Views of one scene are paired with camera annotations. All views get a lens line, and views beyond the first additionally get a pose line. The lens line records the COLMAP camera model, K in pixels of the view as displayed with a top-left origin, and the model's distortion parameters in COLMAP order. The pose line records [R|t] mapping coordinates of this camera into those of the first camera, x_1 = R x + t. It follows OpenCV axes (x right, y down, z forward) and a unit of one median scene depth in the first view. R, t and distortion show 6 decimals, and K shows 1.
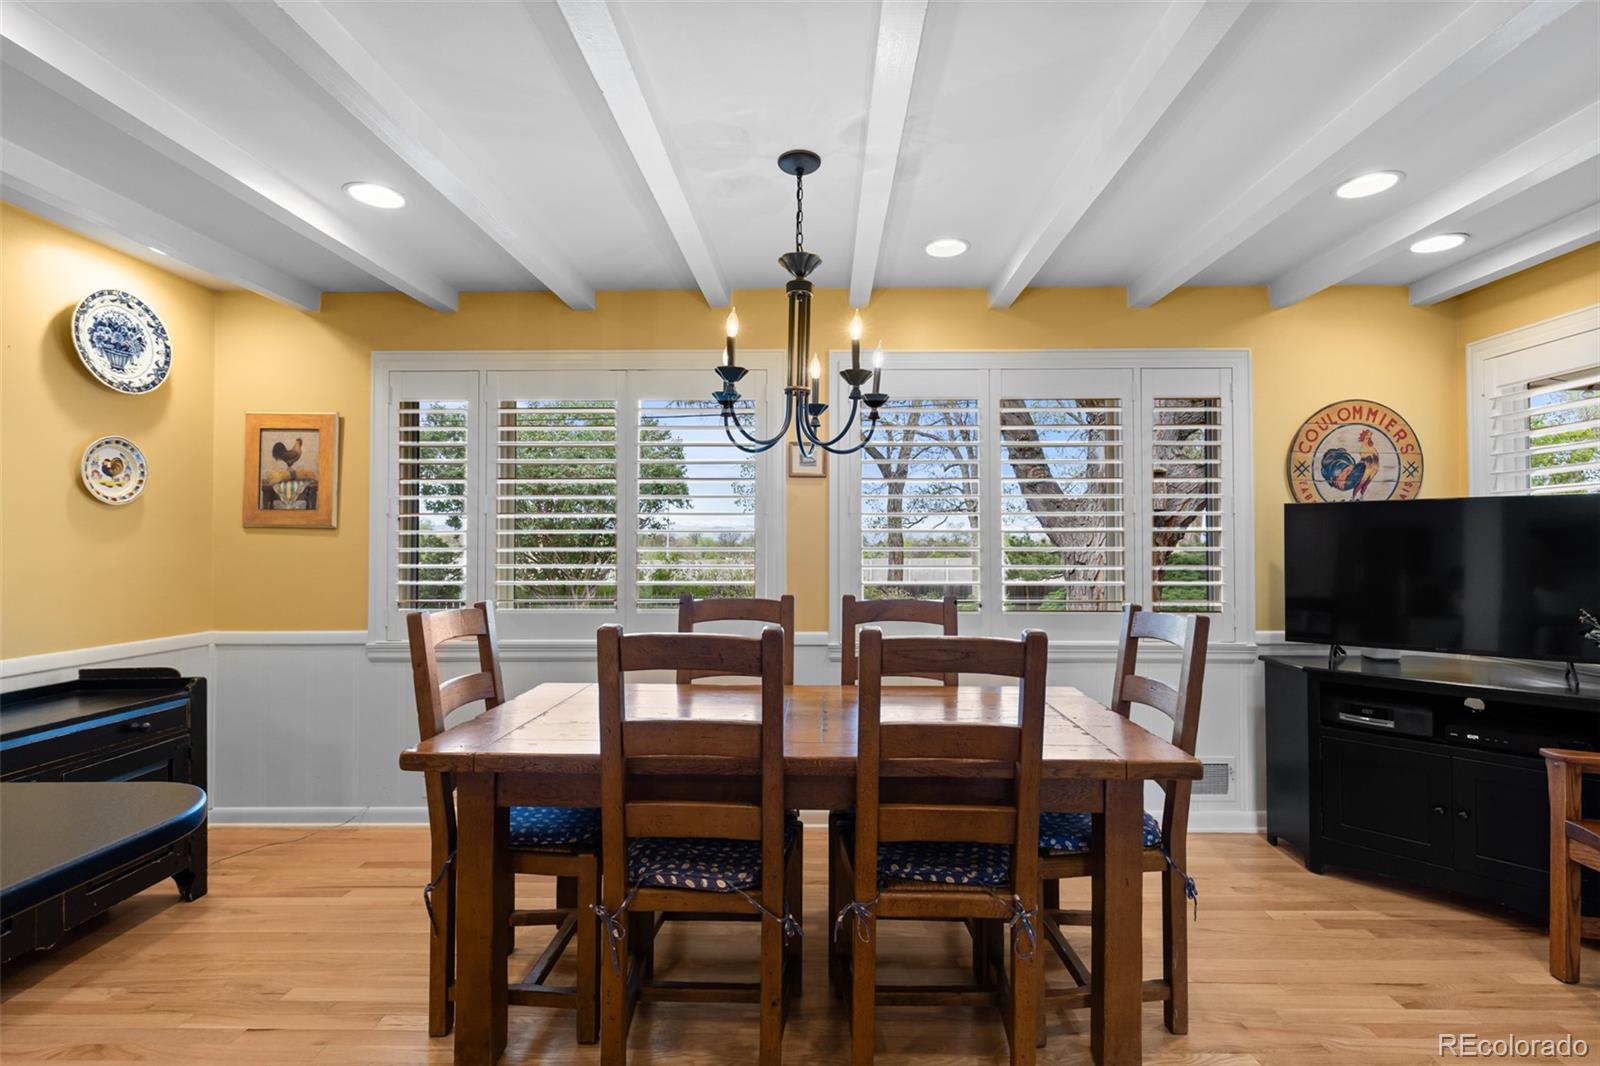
lens RADIAL K [[722.0, 0, 815.4], [0, 722.0, 535.3], [0, 0, 1]] dist [0.006010, -0.003147]
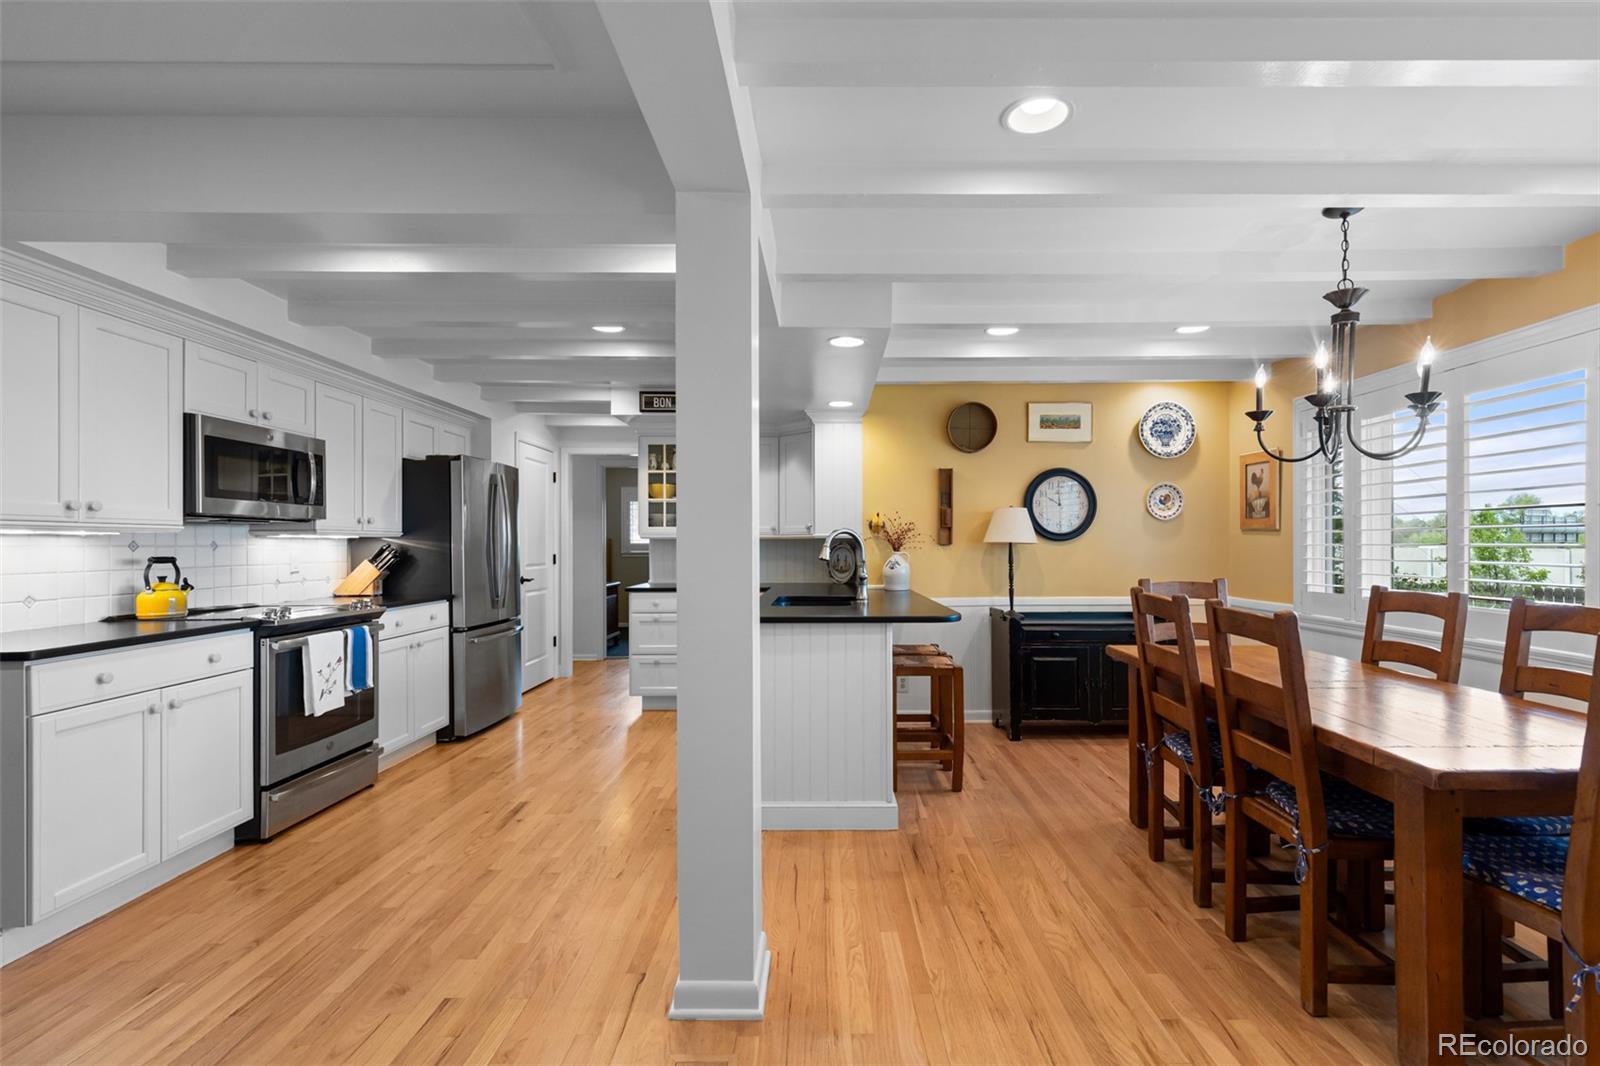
lens RADIAL K [[722.0, 0, 830.6], [0, 722.0, 545.3], [0, 0, 1]] dist [0.006010, -0.003147]
pose [[0.020903, 0.003714, -0.999775, 0.758411], [0.015460, 0.999872, 0.004037, 0.001179], [0.999662, -0.015541, 0.020842, 0.104479]]
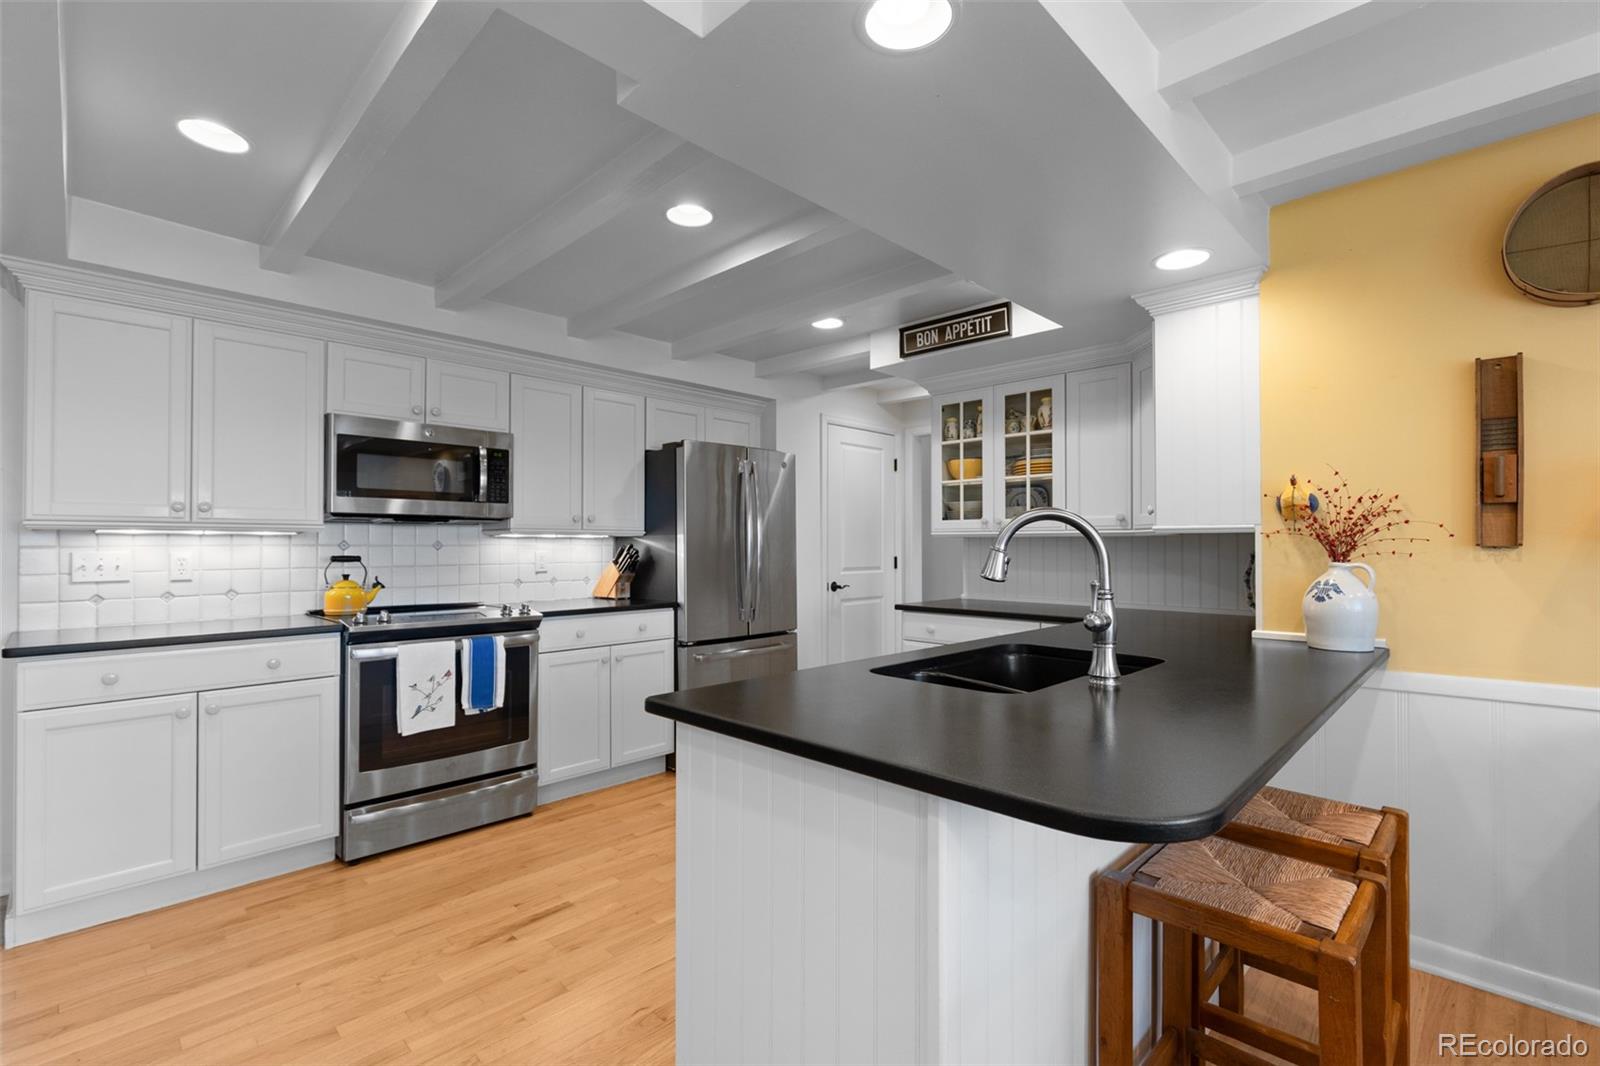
lens RADIAL K [[722.0, 0, 800.2], [0, 722.0, 532.7], [0, 0, 1]] dist [0.006010, -0.003147]
pose [[-0.693678, -0.010485, -0.720209, 0.034792], [0.010853, 0.999628, -0.025006, 0.006846], [0.720204, -0.025162, -0.693306, 0.399418]]
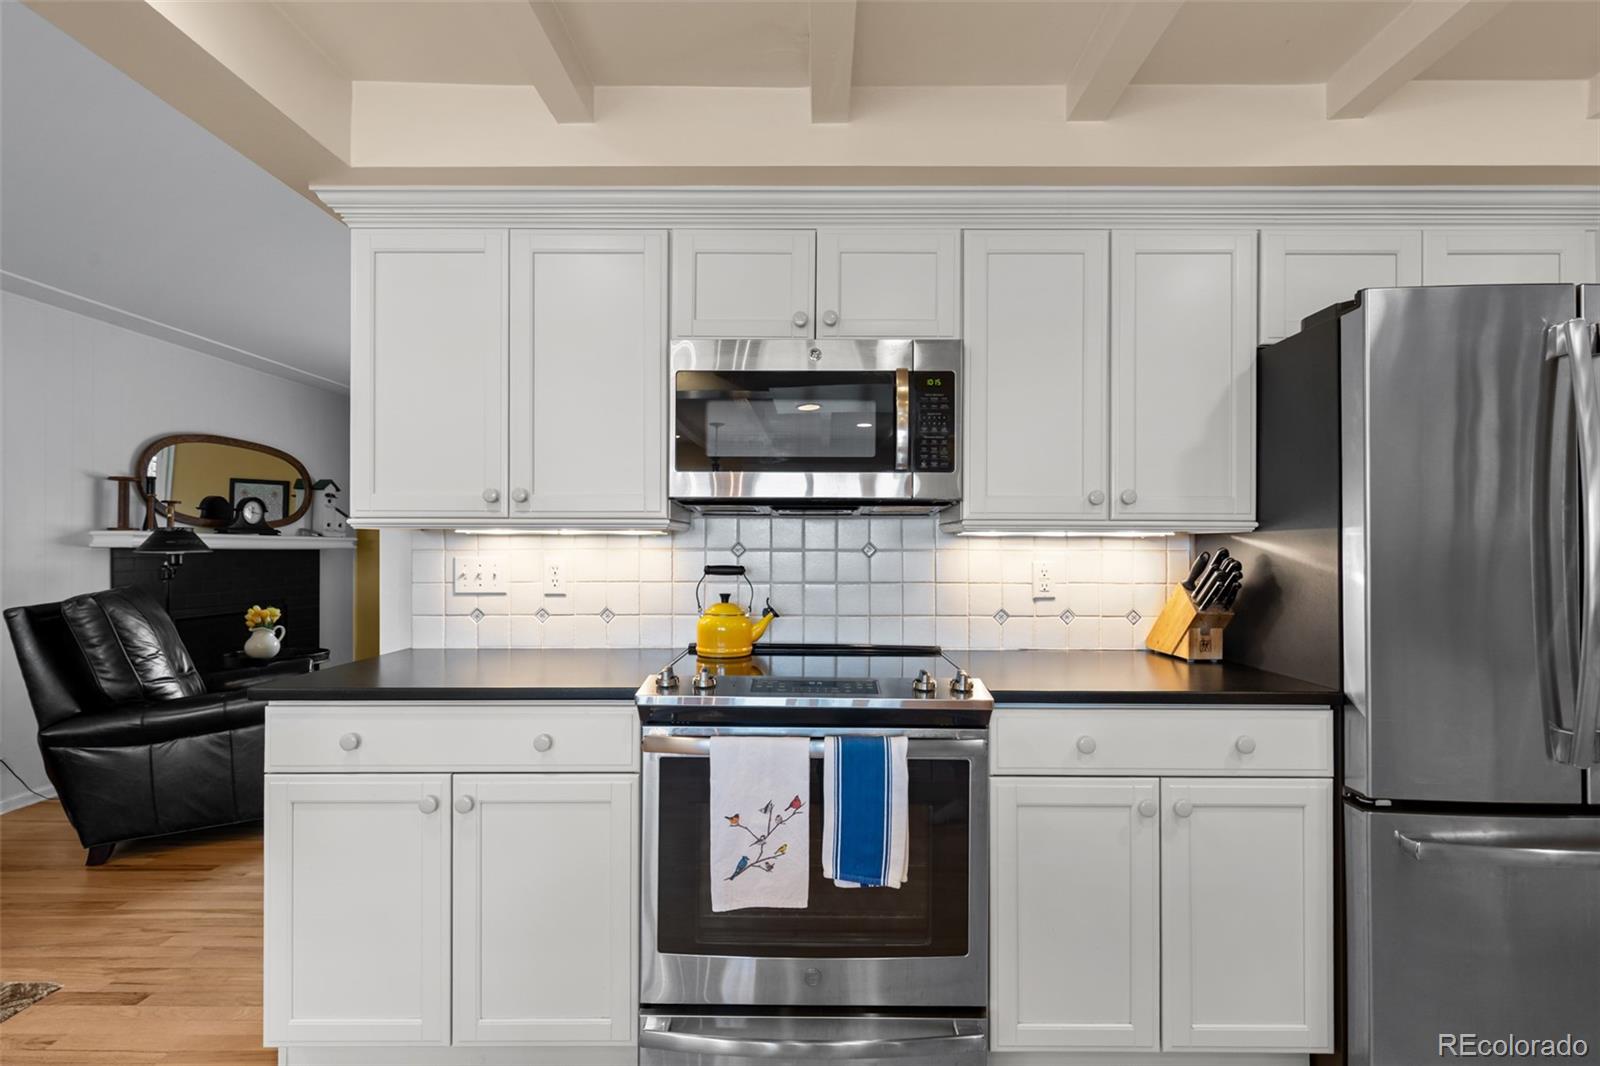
lens RADIAL K [[722.0, 0, 808.8], [0, 722.0, 544.4], [0, 0, 1]] dist [0.006010, -0.003147]
pose [[-0.999995, -0.001190, -0.002783, -0.341537], [-0.001147, 0.999884, -0.015202, -0.003066], [0.002801, -0.015198, -0.999881, -0.114717]]
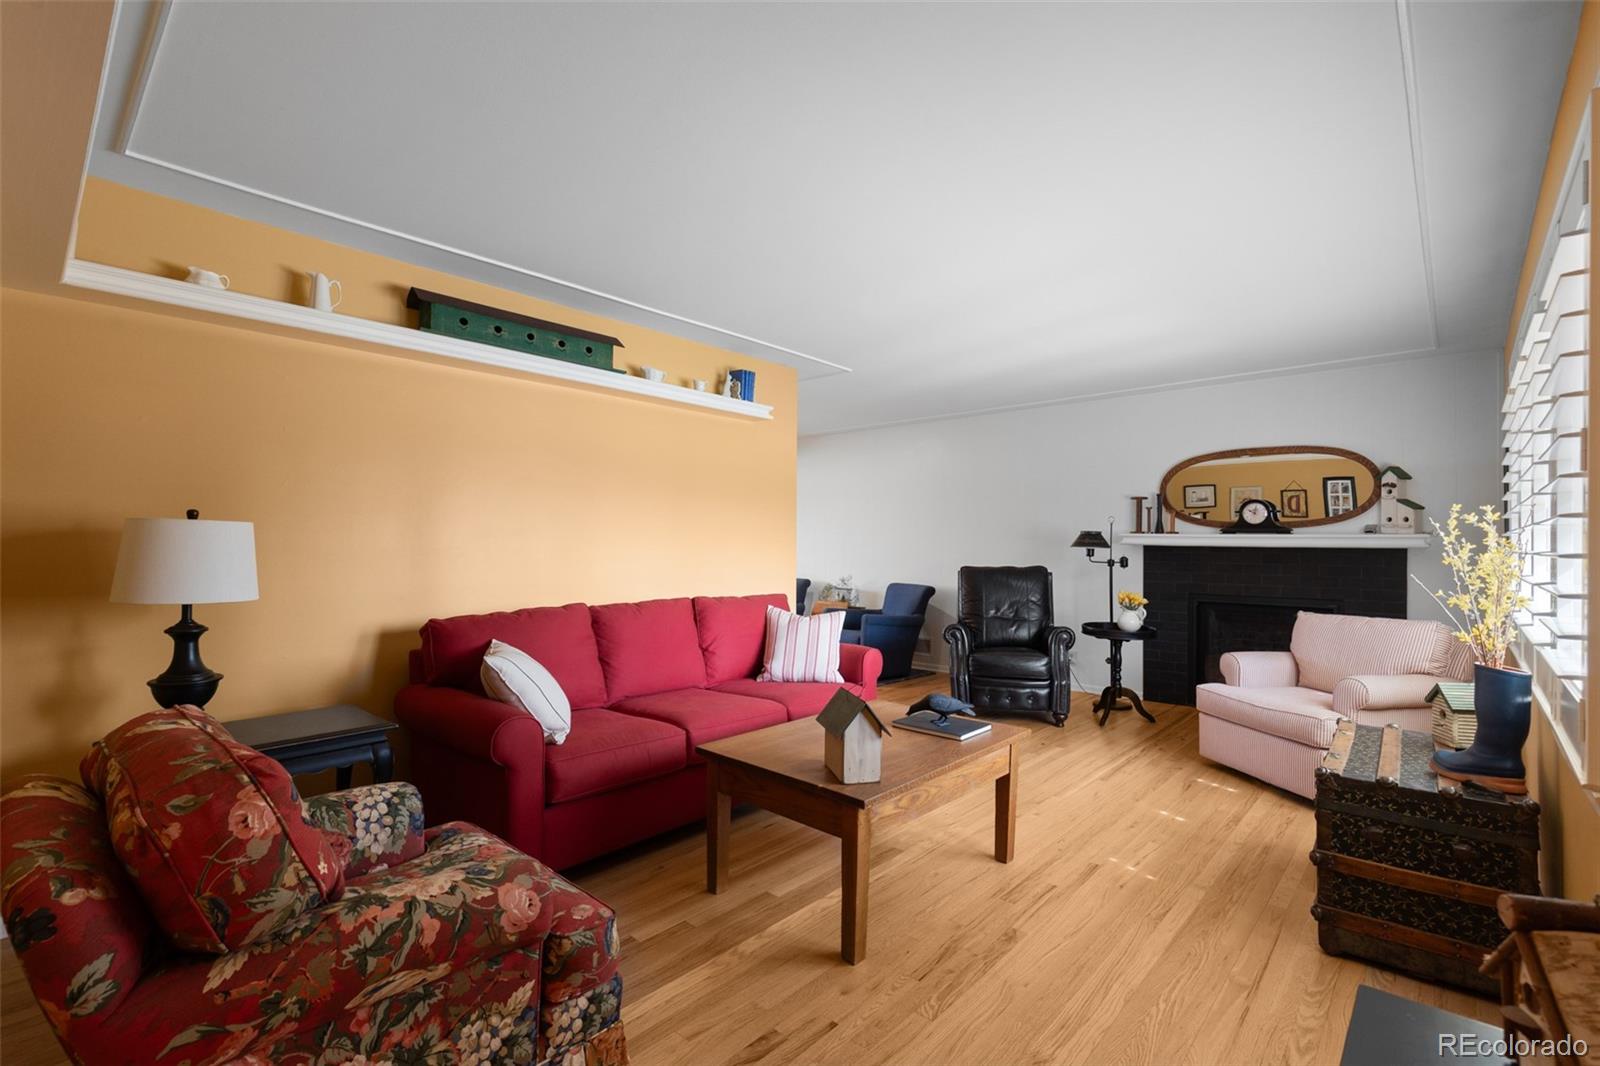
lens RADIAL K [[722.0, 0, 807.2], [0, 722.0, 541.8], [0, 0, 1]] dist [0.006010, -0.003147]
pose [[0.656561, 0.005827, 0.754250, -1.131391], [-0.012708, 0.999914, 0.003338, -0.019433], [-0.754166, -0.011777, 0.656579, -1.981275]]
